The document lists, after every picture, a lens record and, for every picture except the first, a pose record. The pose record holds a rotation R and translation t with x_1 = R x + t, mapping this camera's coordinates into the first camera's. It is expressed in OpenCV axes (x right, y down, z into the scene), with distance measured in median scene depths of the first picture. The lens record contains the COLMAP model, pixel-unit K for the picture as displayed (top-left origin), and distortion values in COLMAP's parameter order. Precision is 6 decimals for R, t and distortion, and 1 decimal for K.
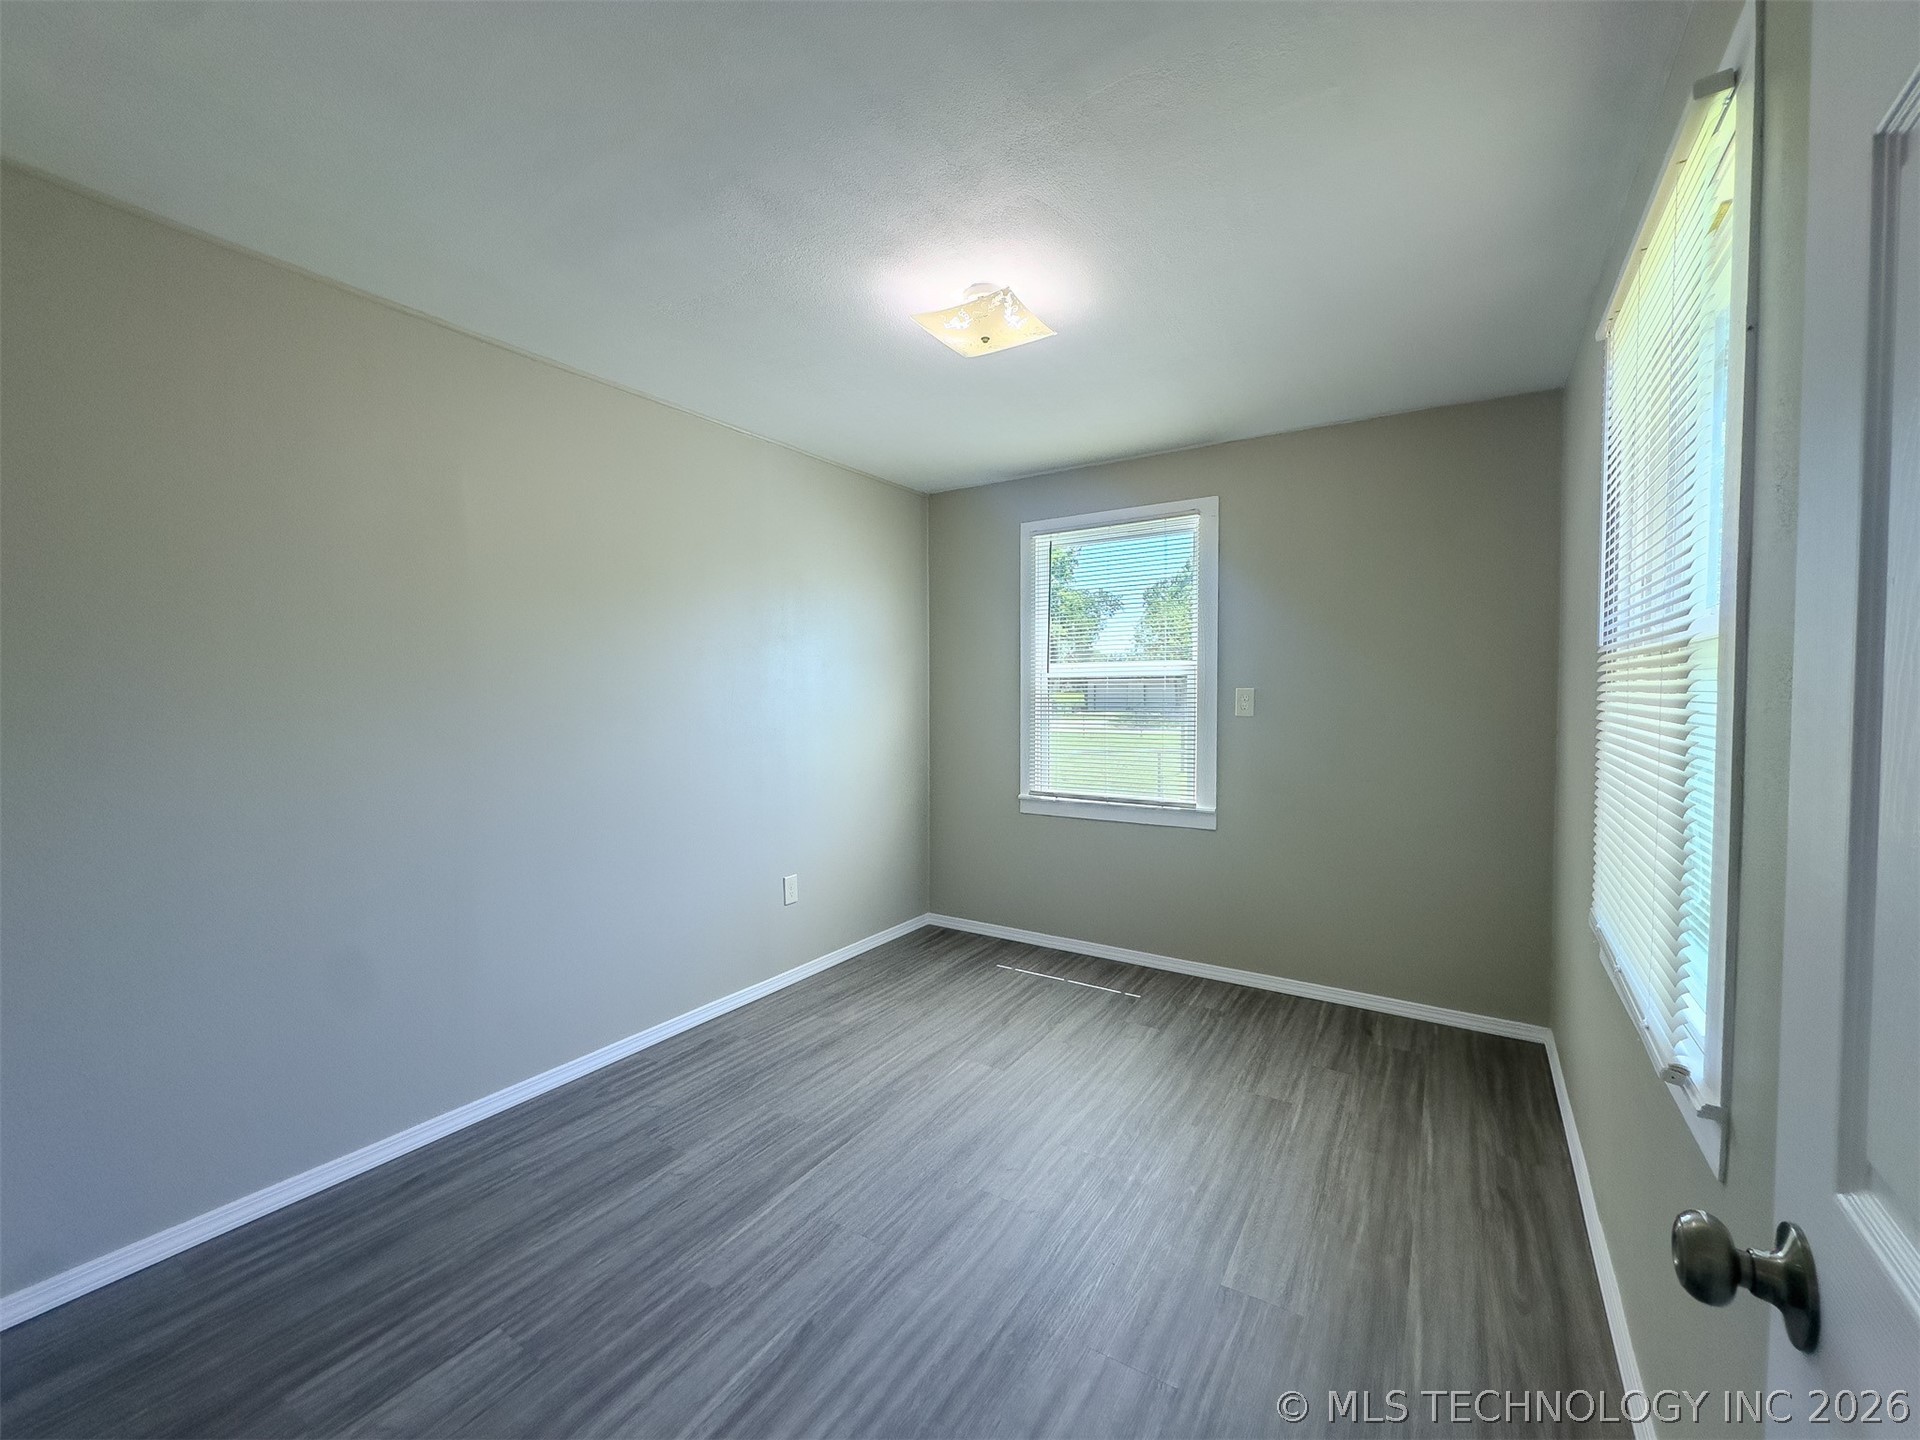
lens RADIAL K [[775.8, 0, 975.8], [0, 775.8, 719.2], [0, 0, 1]] dist [0.000686, 0.000142]
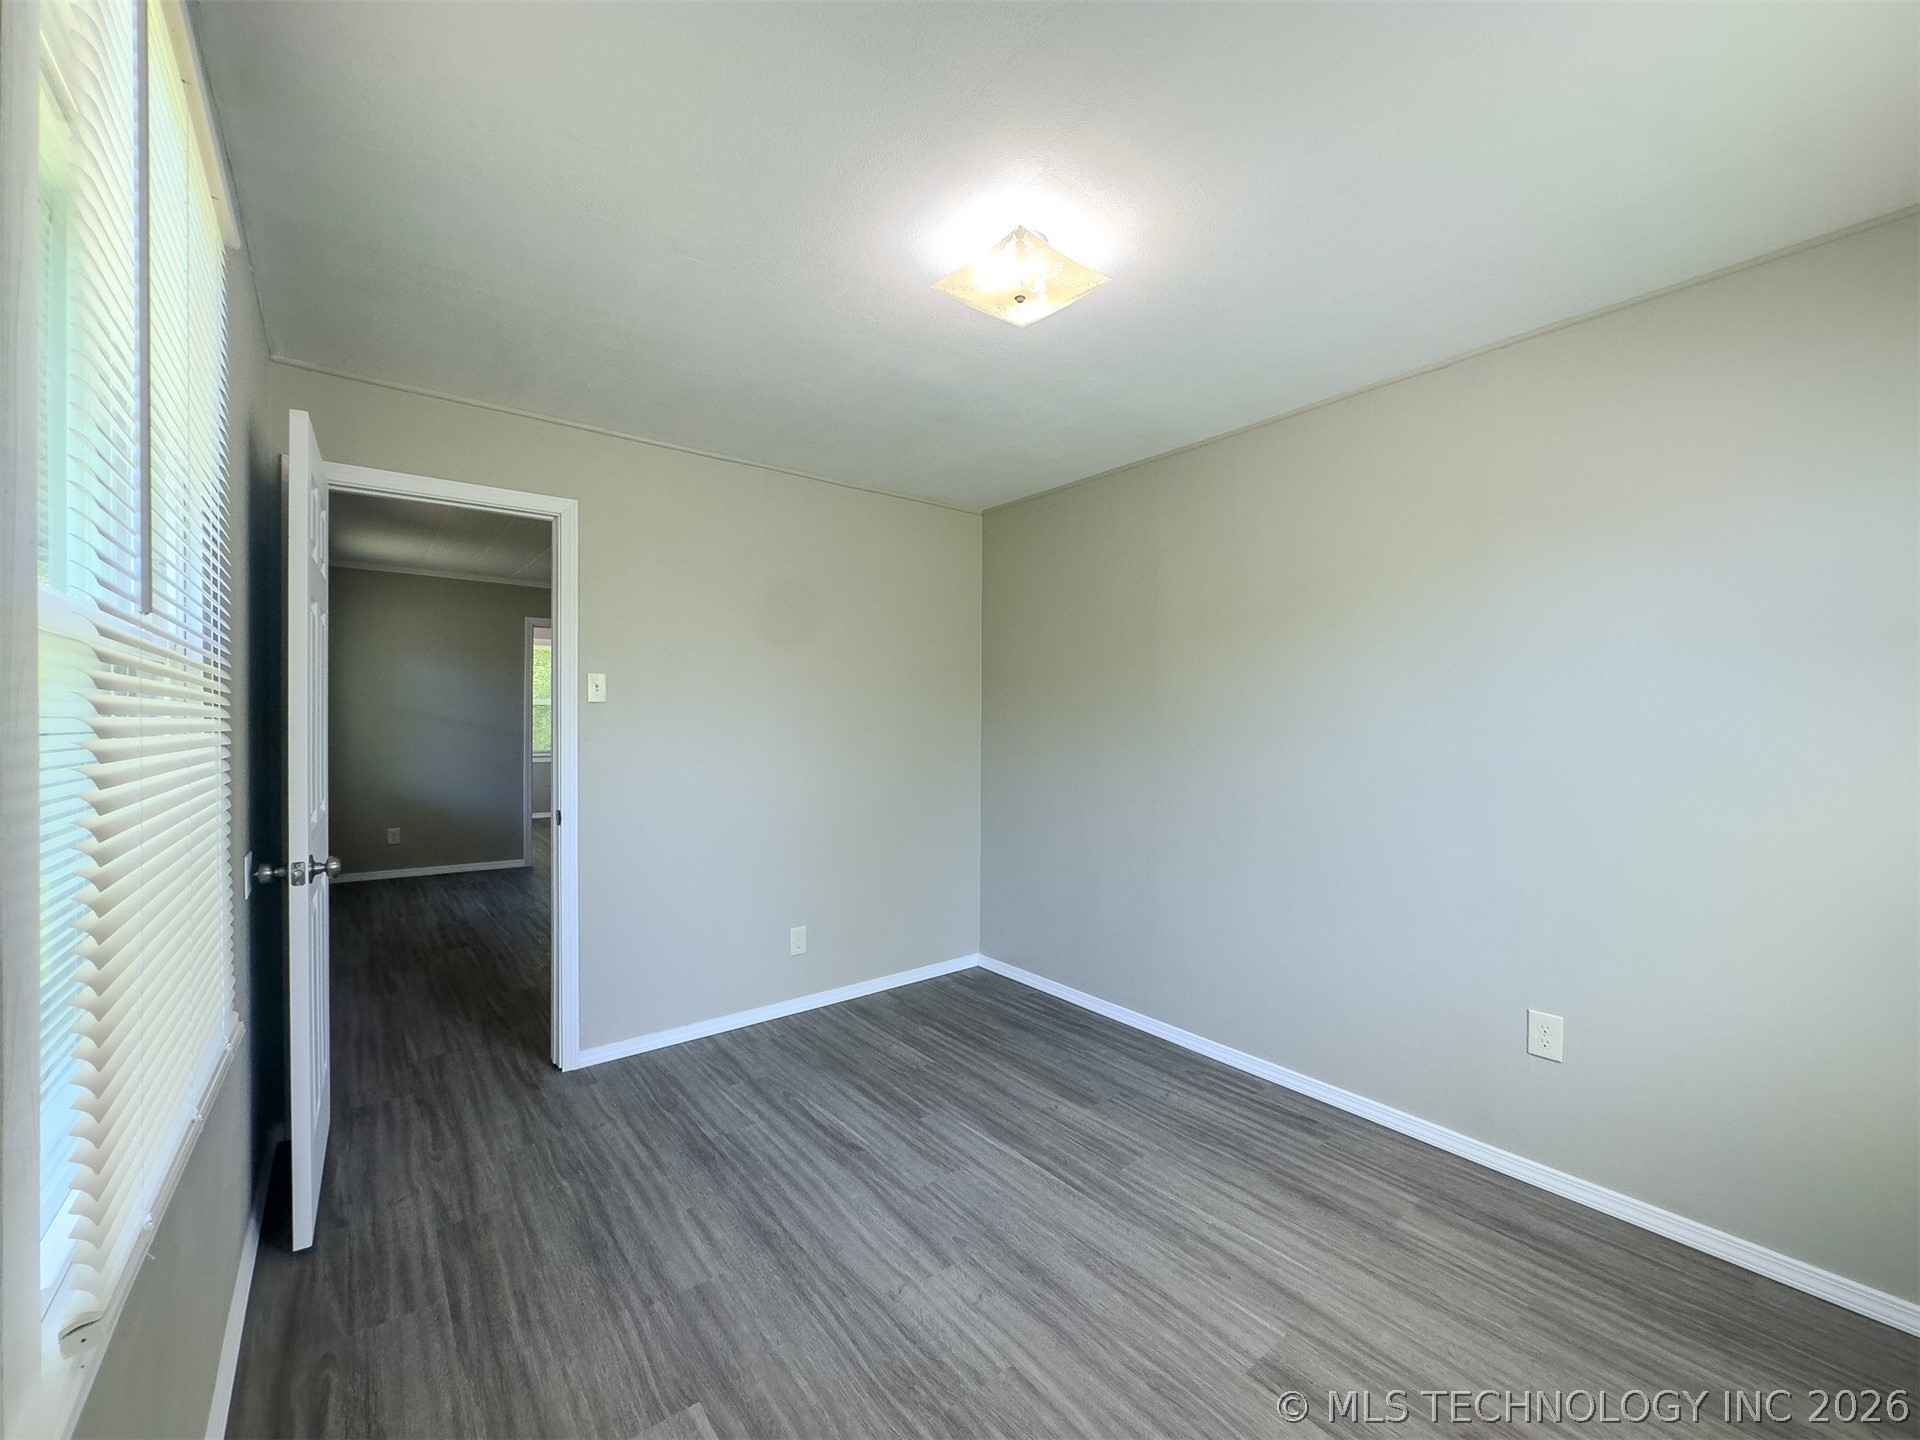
lens RADIAL K [[775.8, 0, 960.3], [0, 775.8, 720.3], [0, 0, 1]] dist [0.000686, 0.000142]
pose [[-0.342189, 0.001705, -0.939630, 0.825924], [-0.032534, 0.999377, 0.013661, -0.044751], [0.939068, 0.035245, -0.341920, 1.237936]]
